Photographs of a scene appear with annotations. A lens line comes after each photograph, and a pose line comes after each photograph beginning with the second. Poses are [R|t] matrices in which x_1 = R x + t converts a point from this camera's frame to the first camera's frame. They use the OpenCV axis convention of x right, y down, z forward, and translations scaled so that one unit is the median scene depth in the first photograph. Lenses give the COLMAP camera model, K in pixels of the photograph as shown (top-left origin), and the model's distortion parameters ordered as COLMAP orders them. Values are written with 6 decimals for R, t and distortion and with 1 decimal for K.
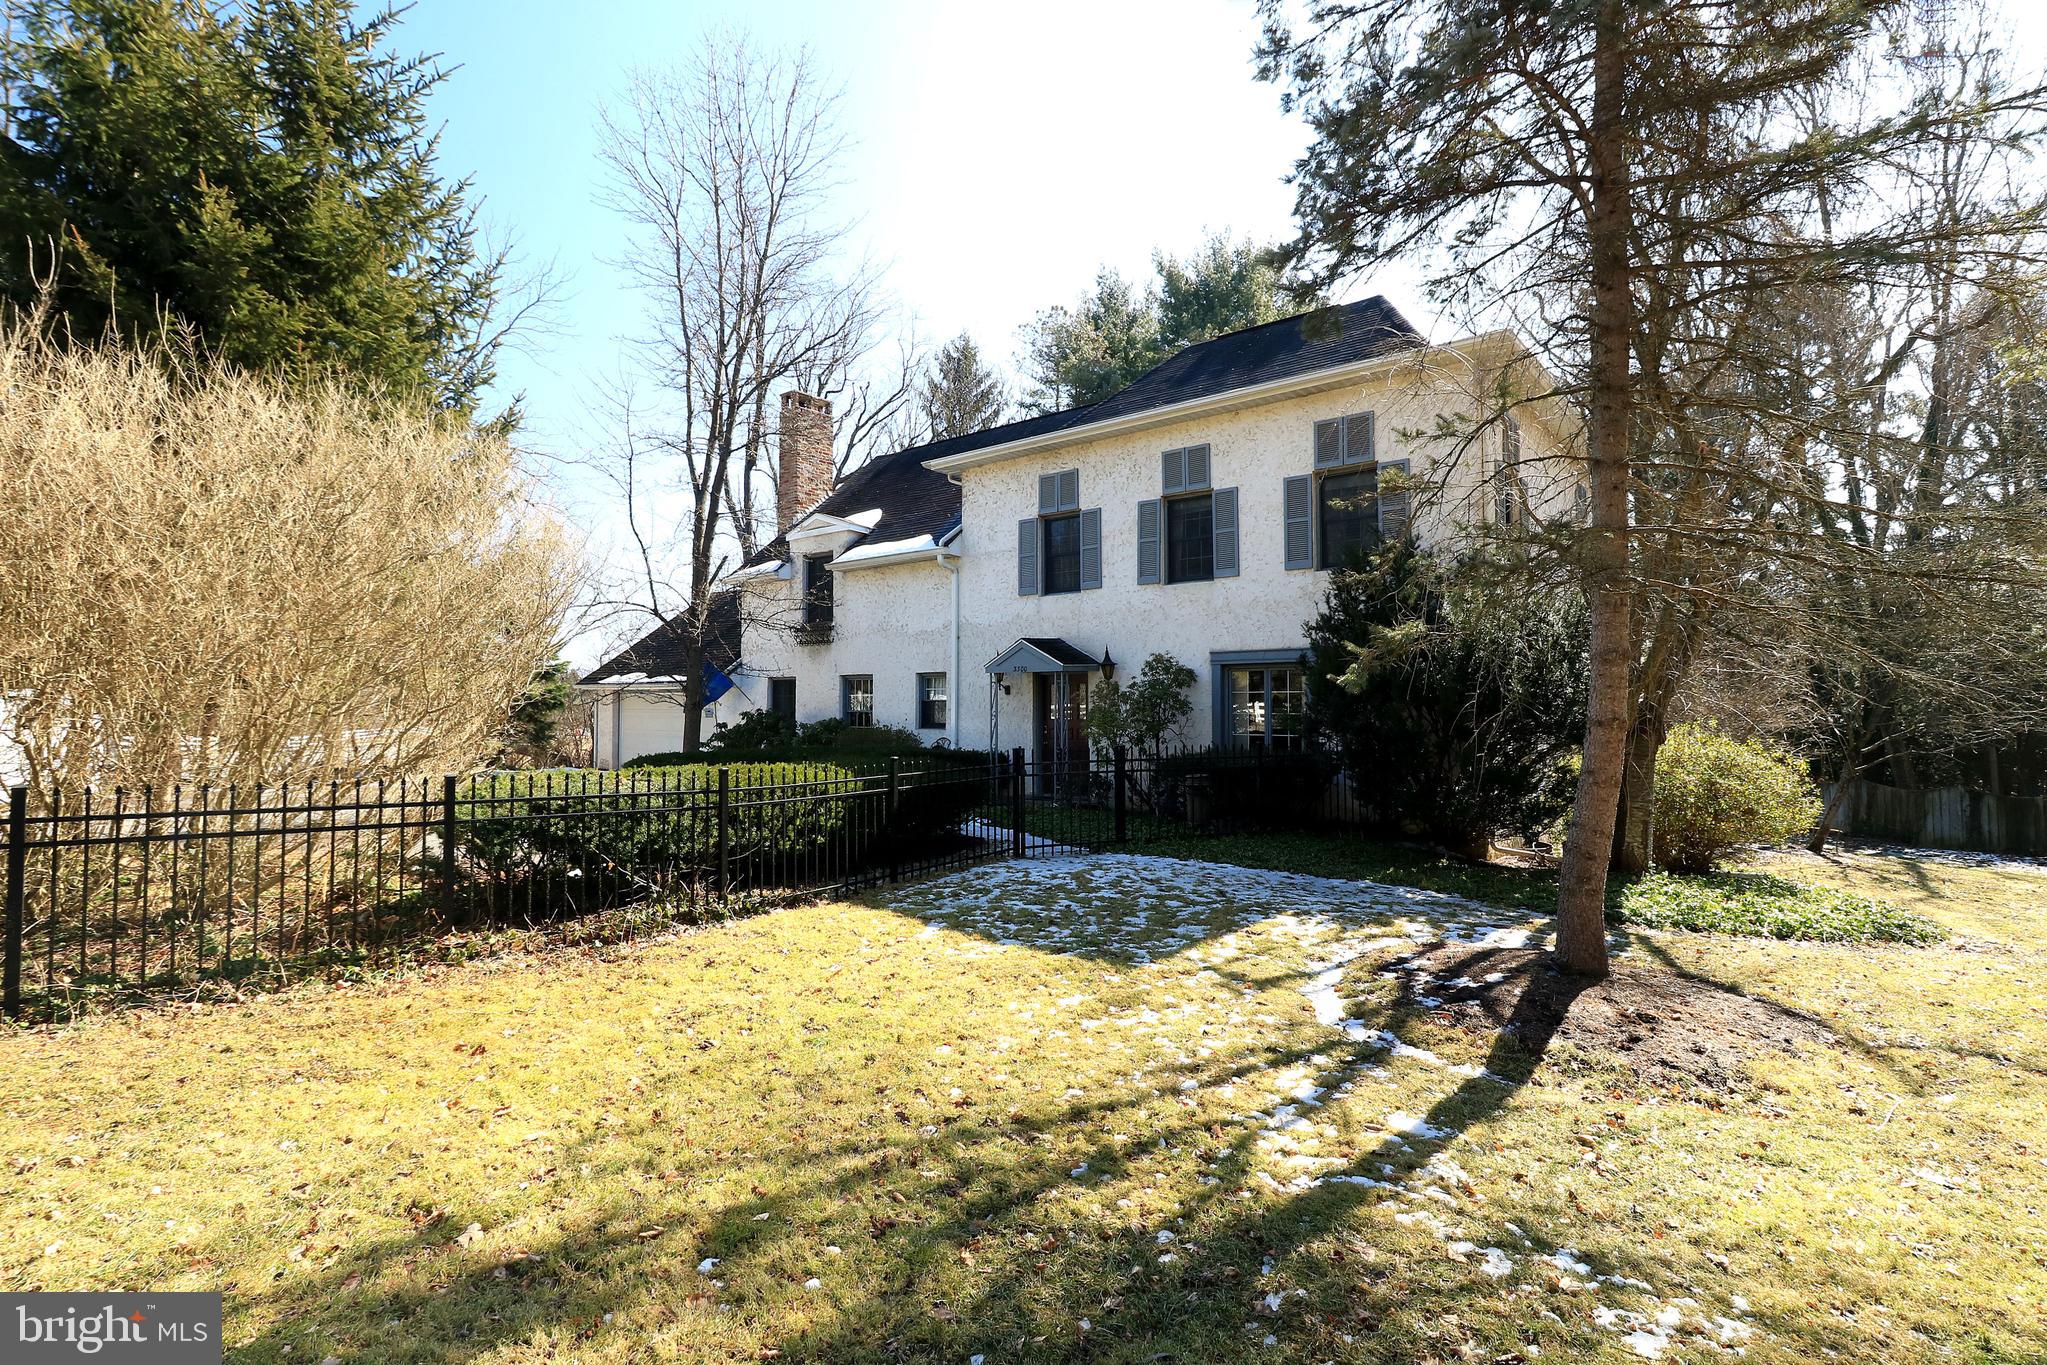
lens RADIAL K [[952.0, 0, 1023.5], [0, 952.0, 682.5], [0, 0, 1]] dist [-0.029909, -0.000009]
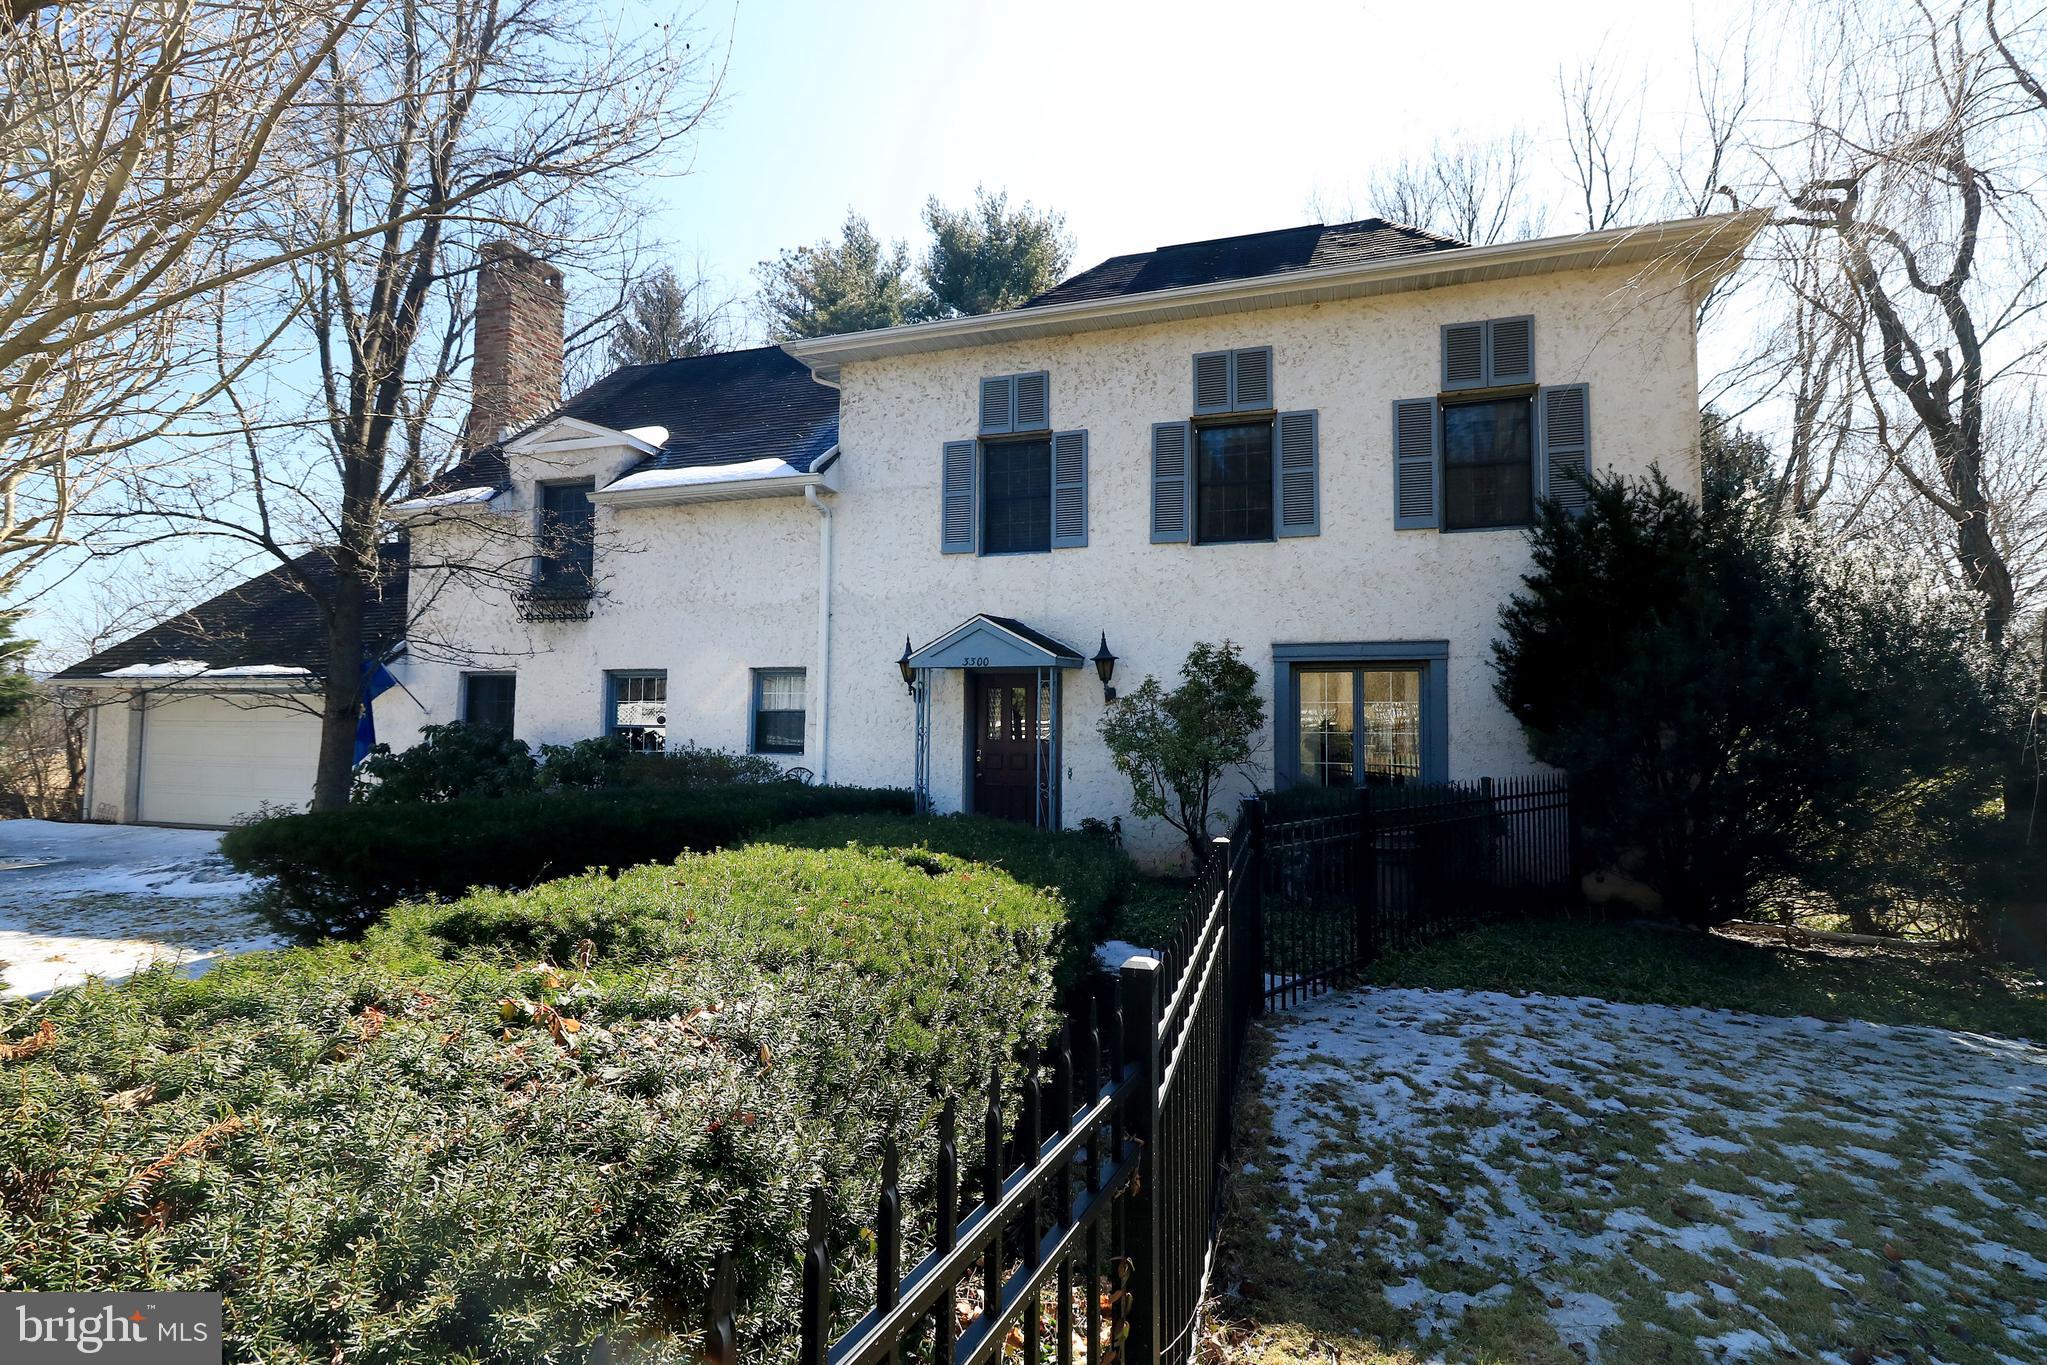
lens RADIAL K [[956.9, 0, 1023.5], [0, 956.9, 682.5], [0, 0, 1]] dist [-0.000141, 0.000014]
pose [[0.933134, 0.025492, 0.358624, -0.175602], [-0.017455, 0.999519, -0.025632, 0.013848], [-0.359105, 0.017659, 0.933130, 0.326805]]
